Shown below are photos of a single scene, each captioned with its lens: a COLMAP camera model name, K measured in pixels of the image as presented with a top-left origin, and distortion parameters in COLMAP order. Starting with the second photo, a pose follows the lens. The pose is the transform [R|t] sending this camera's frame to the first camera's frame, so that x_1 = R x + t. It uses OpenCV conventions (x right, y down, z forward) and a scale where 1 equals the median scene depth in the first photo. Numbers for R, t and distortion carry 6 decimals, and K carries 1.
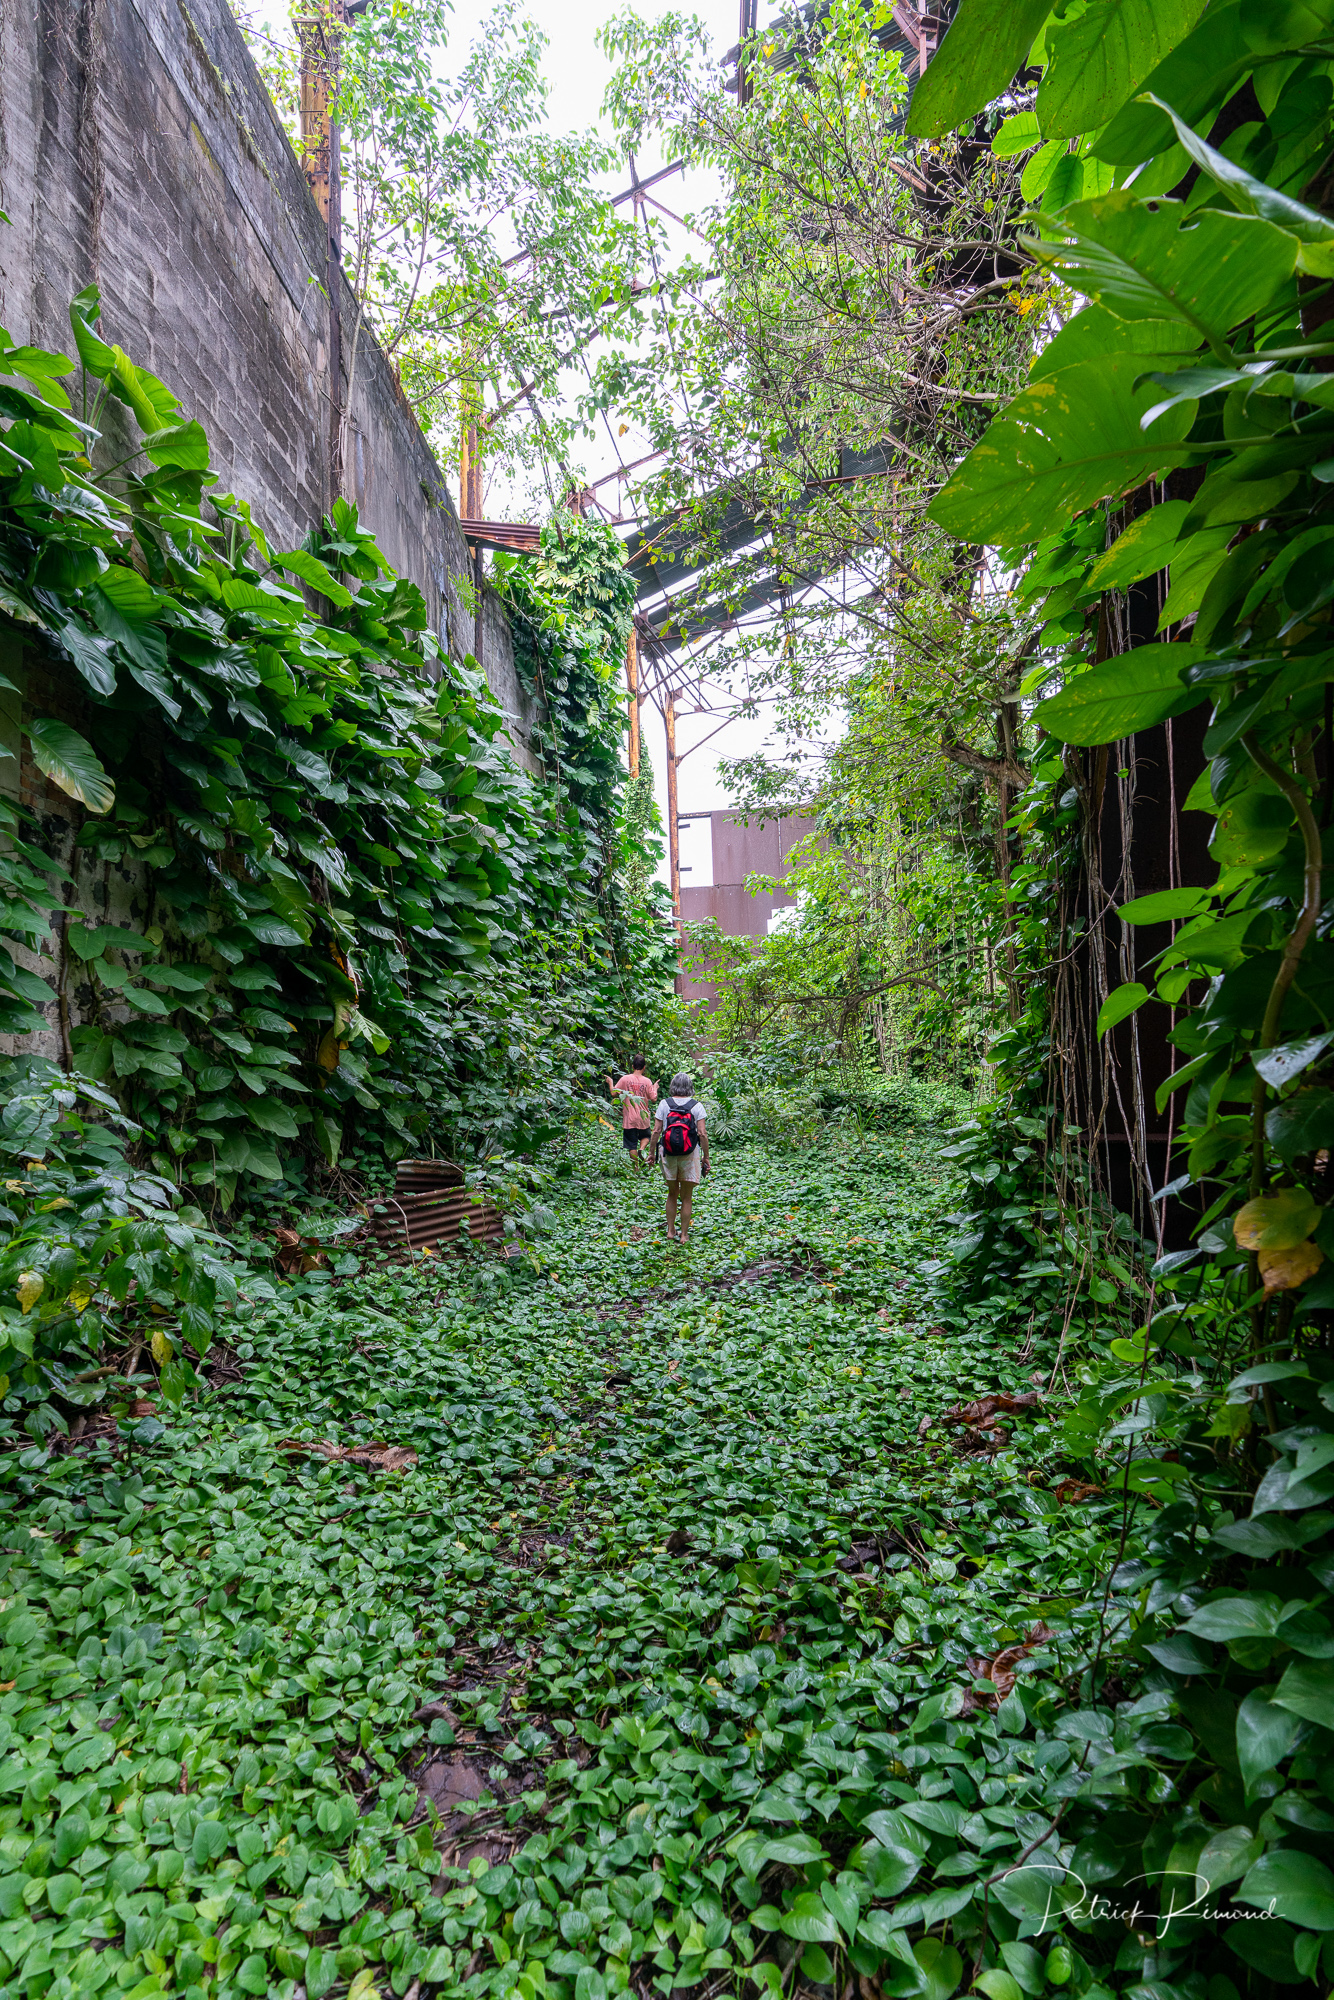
lens RADIAL K [[948.3, 0, 667.0], [0, 948.3, 1000.0], [0, 0, 1]] dist [-0.008677, 0.005209]
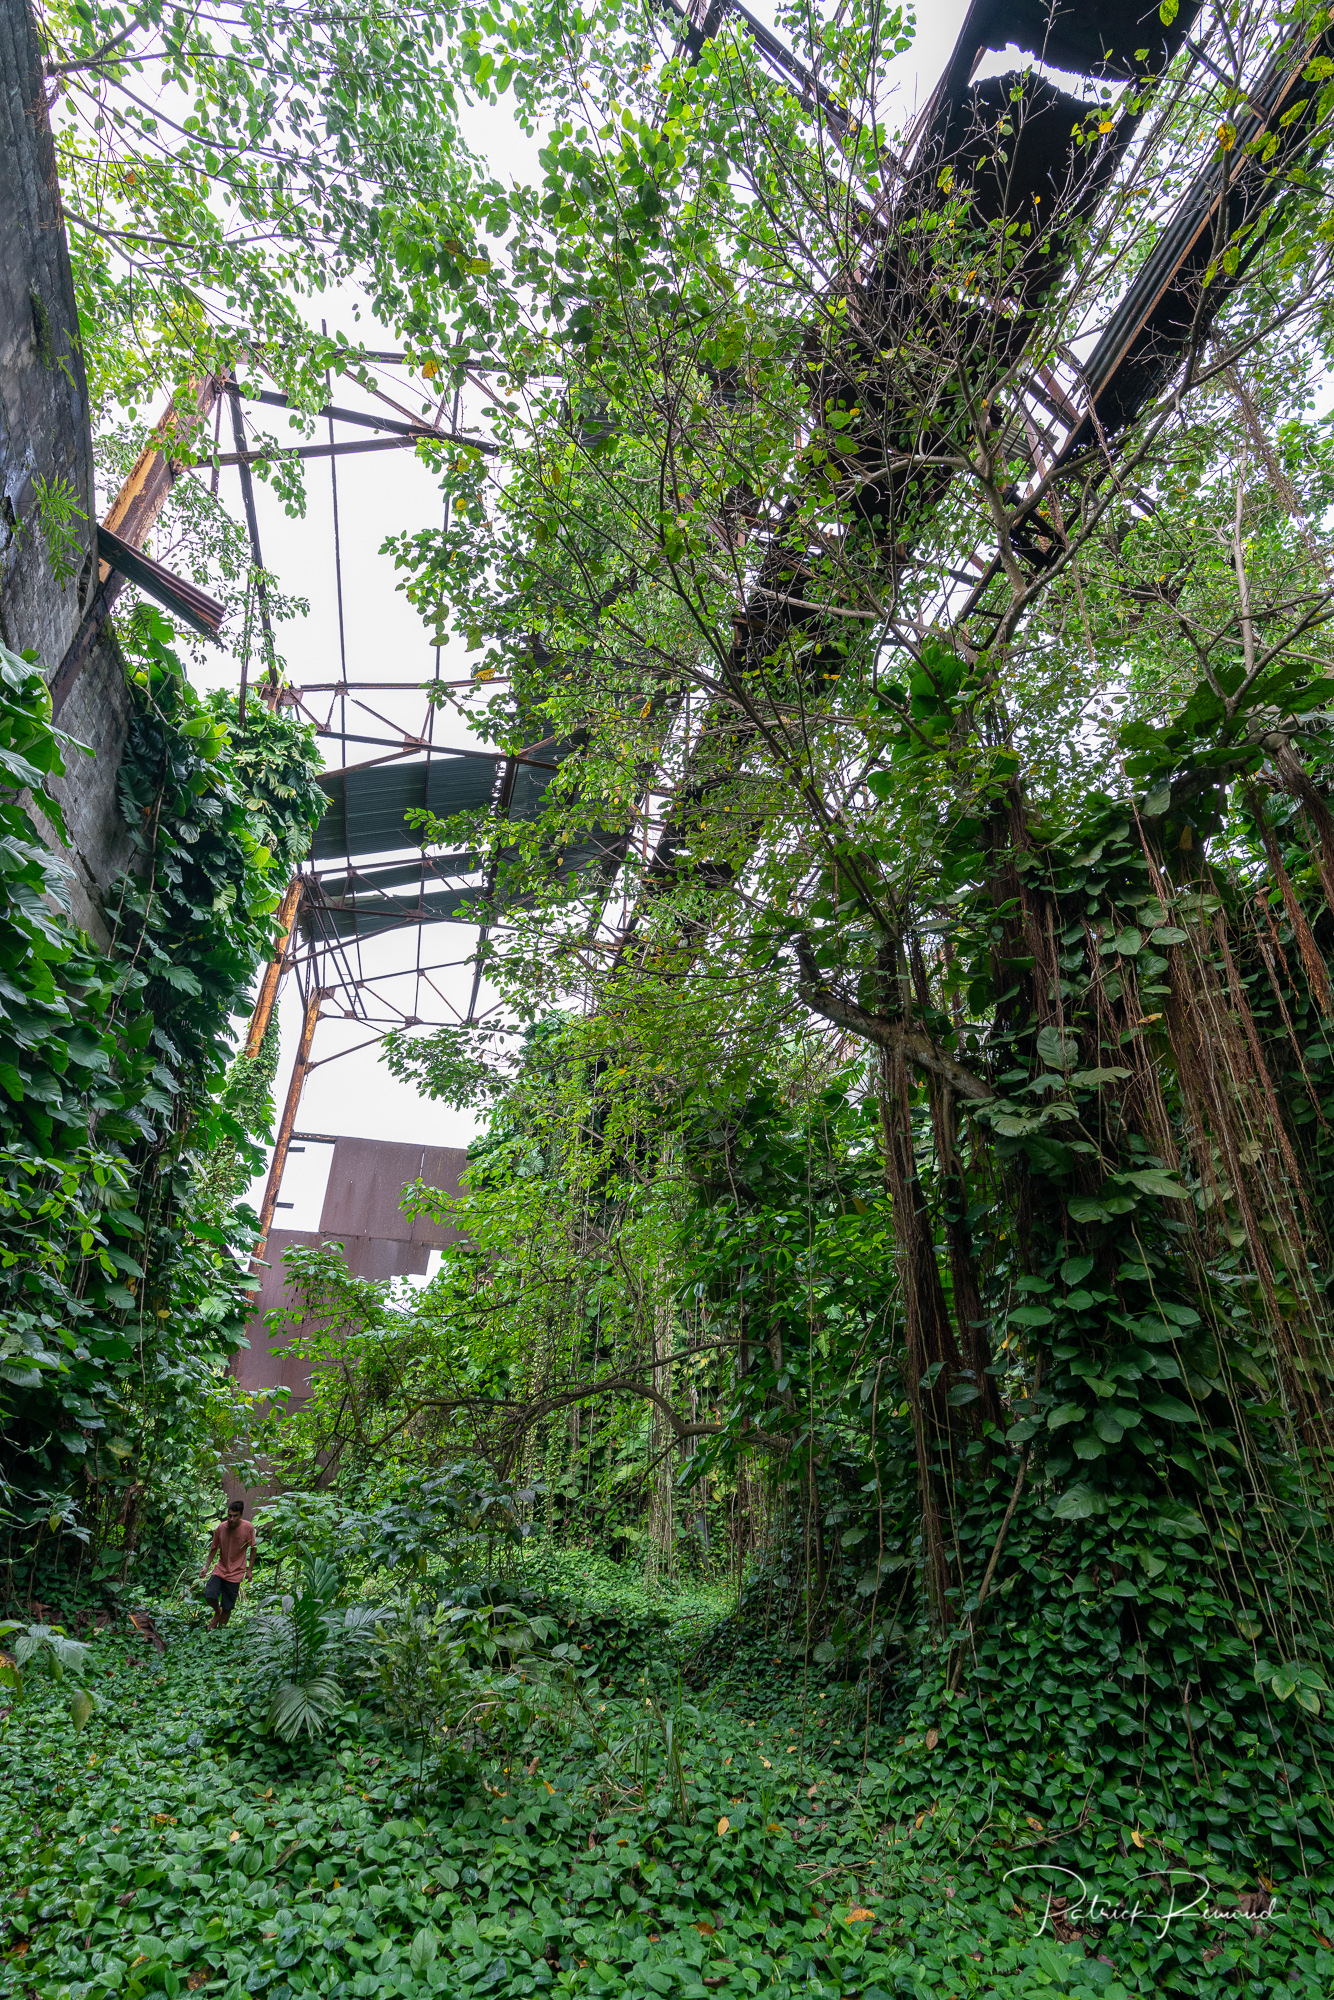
lens RADIAL K [[920.5, 0, 636.3], [0, 920.5, 997.5], [0, 0, 1]] dist [-0.012086, 0.007034]
pose [[0.911127, 0.249232, 0.328224, -0.007377], [-0.088749, 0.896387, -0.434297, 0.007210], [-0.402456, 0.366571, 0.838841, 0.265704]]
